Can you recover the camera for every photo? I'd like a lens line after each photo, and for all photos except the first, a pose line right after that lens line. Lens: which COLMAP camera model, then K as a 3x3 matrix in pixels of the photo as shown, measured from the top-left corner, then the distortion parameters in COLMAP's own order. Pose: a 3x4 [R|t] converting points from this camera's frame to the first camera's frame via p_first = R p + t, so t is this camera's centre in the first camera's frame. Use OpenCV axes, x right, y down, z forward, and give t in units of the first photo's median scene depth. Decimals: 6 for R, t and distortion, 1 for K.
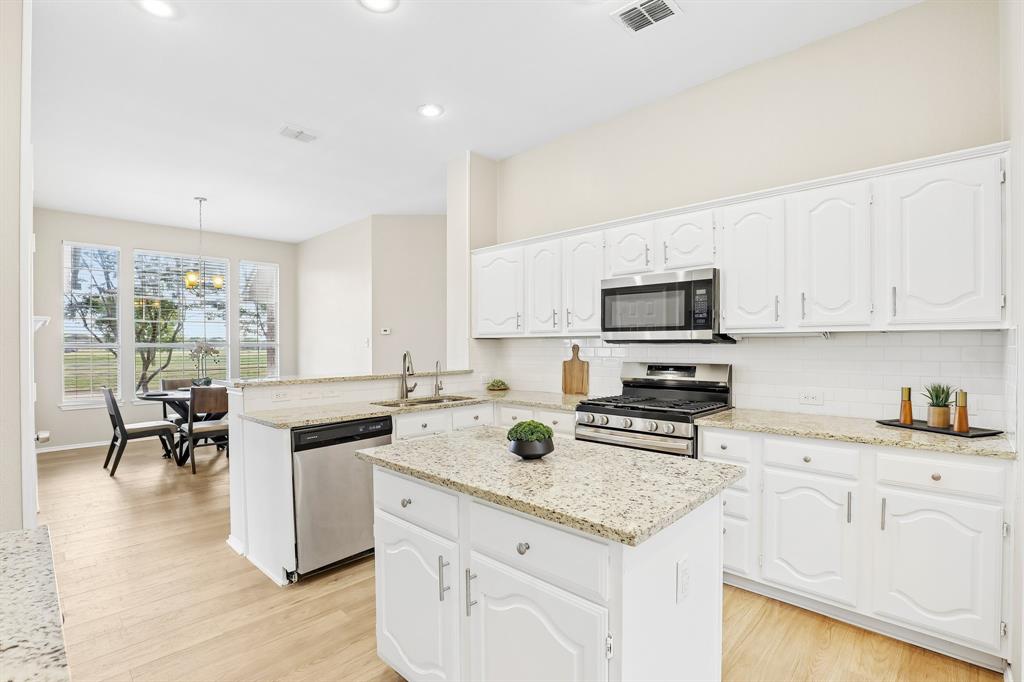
lens RADIAL K [[466.5, 0, 521.8], [0, 466.5, 349.9], [0, 0, 1]] dist [-0.028094, 0.001077]
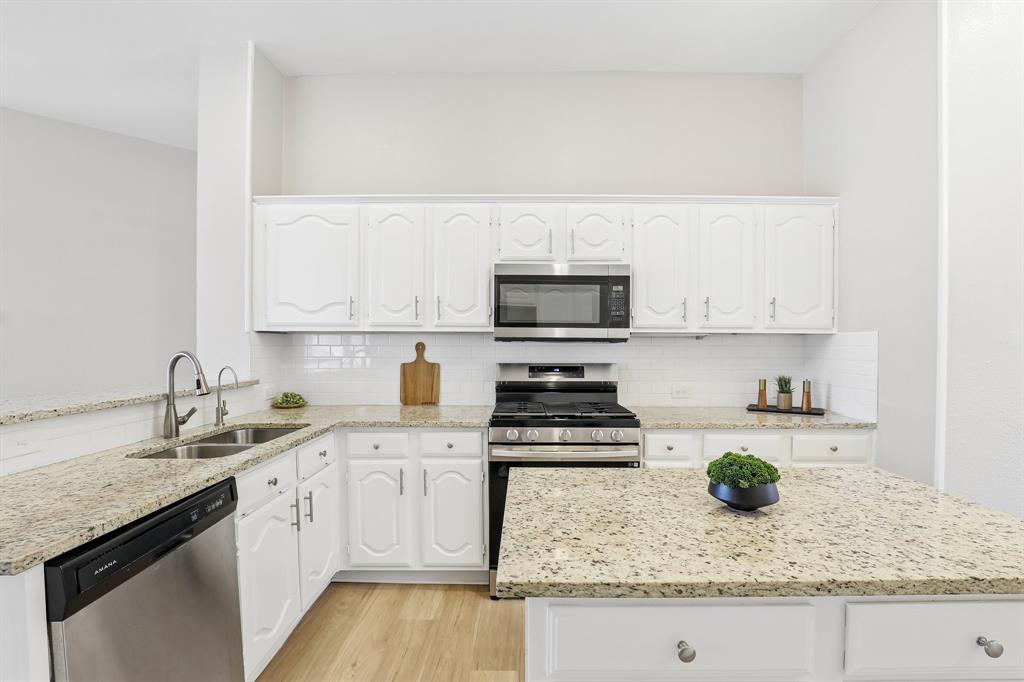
lens RADIAL K [[466.5, 0, 521.8], [0, 466.5, 349.9], [0, 0, 1]] dist [-0.028094, 0.001077]
pose [[0.745454, -0.001900, 0.666554, -0.362510], [-0.000031, 0.999996, 0.002885, -0.000859], [-0.666557, -0.002171, 0.745451, 0.378065]]
